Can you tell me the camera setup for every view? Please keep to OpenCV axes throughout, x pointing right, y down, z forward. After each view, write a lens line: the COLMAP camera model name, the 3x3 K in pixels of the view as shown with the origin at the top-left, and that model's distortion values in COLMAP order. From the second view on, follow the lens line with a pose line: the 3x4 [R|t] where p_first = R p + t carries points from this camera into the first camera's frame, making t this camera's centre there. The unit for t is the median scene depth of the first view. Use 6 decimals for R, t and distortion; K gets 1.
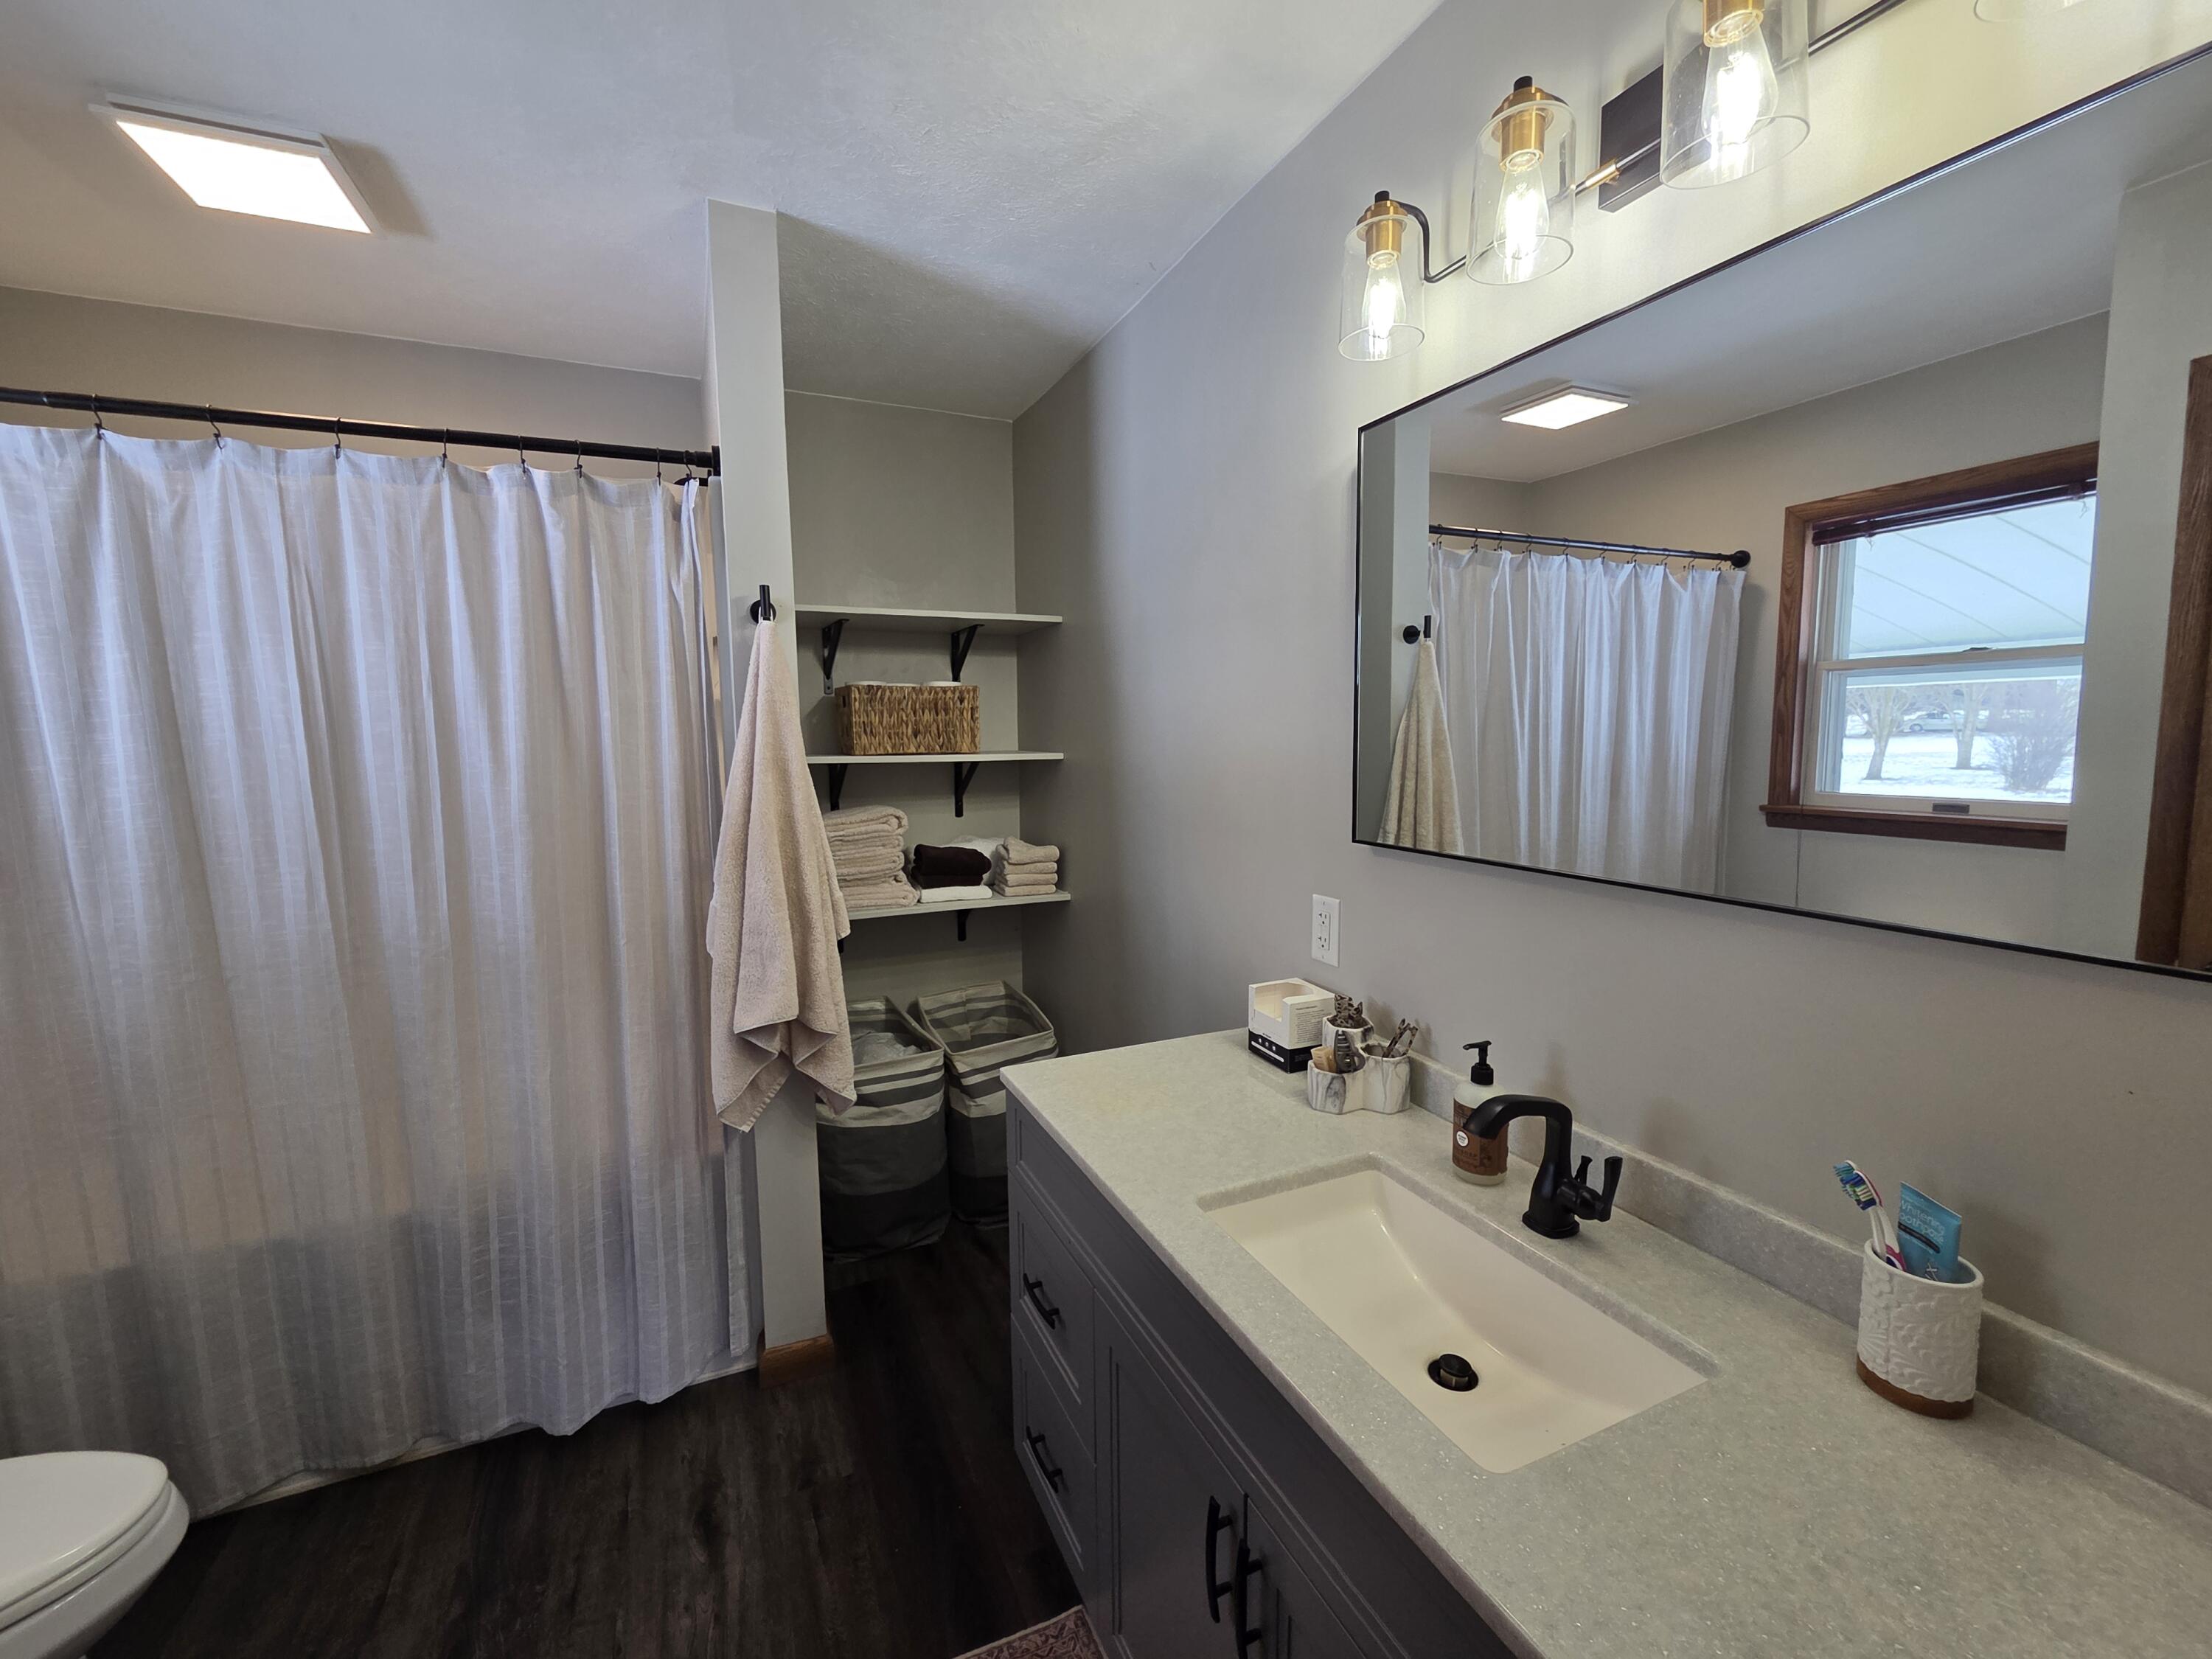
lens RADIAL K [[915.2, 0, 1088.6], [0, 915.2, 836.9], [0, 0, 1]] dist [-0.001085, 0.001359]
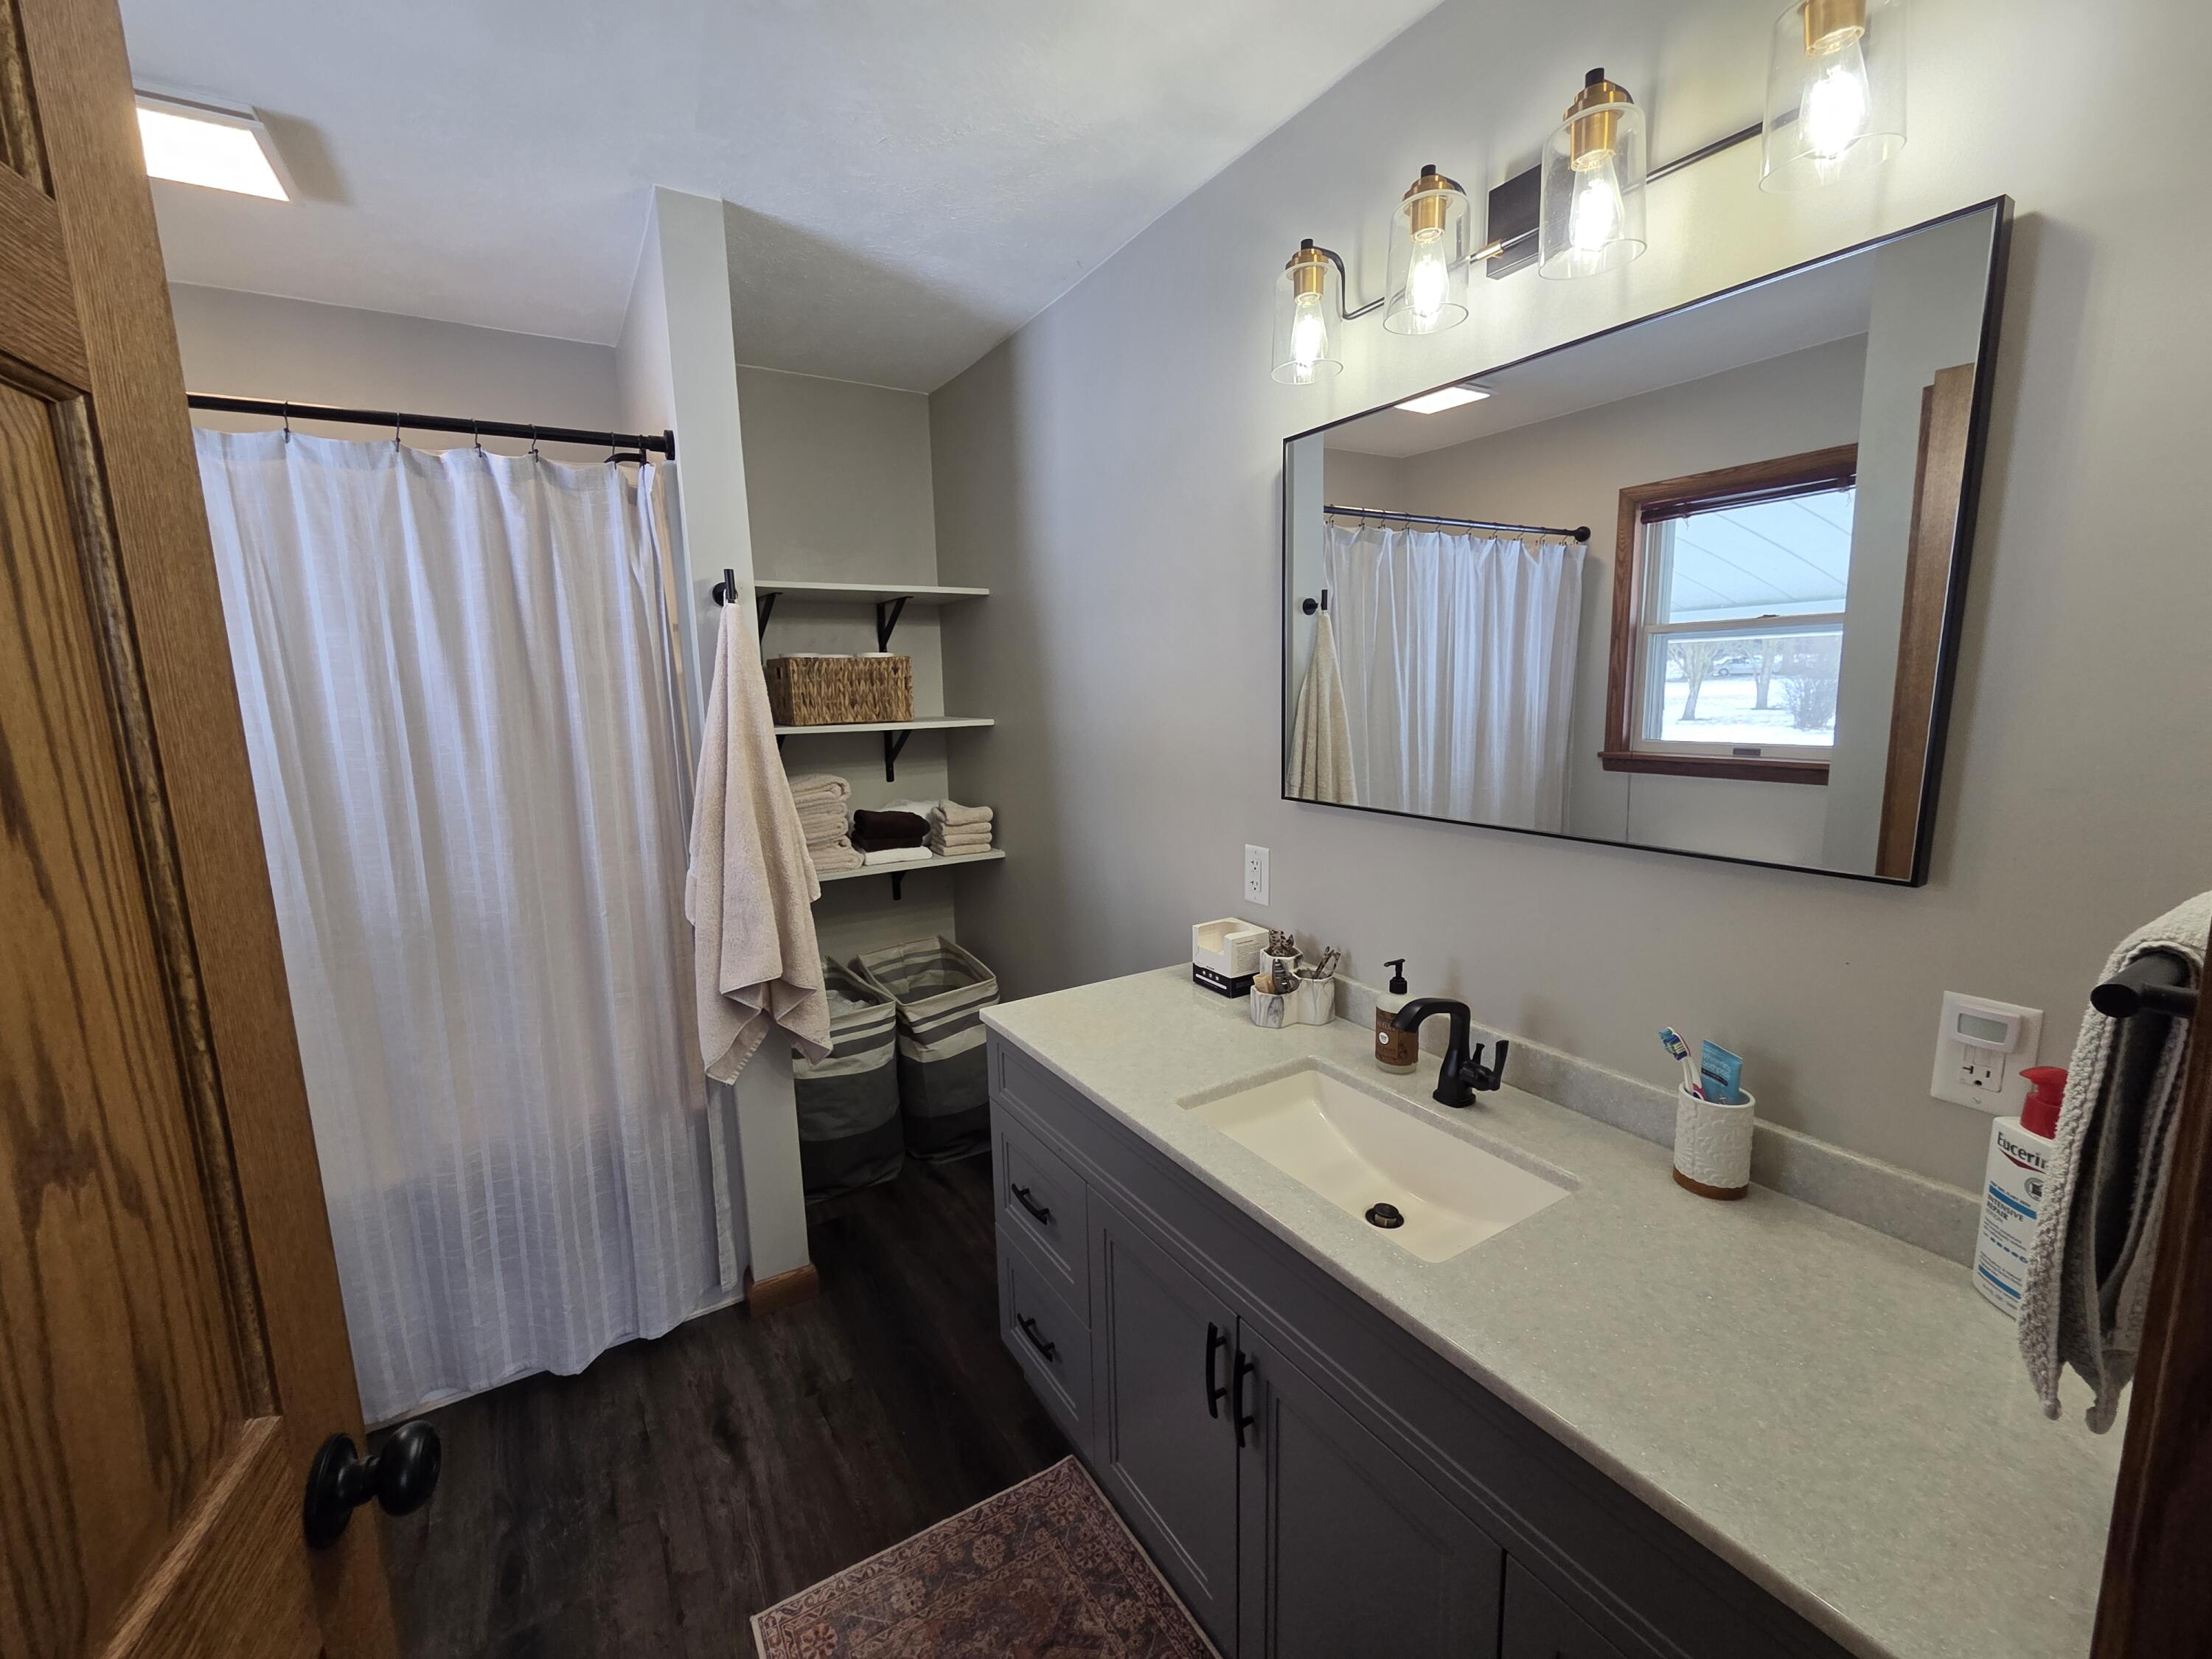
lens RADIAL K [[908.4, 0, 1092.5], [0, 908.4, 838.9], [0, 0, 1]] dist [0.000541, 0.000659]
pose [[0.991140, -0.035529, 0.127981, -0.087767], [0.028761, 0.998108, 0.054344, -0.011637], [-0.129670, -0.050181, 0.990287, -0.102960]]
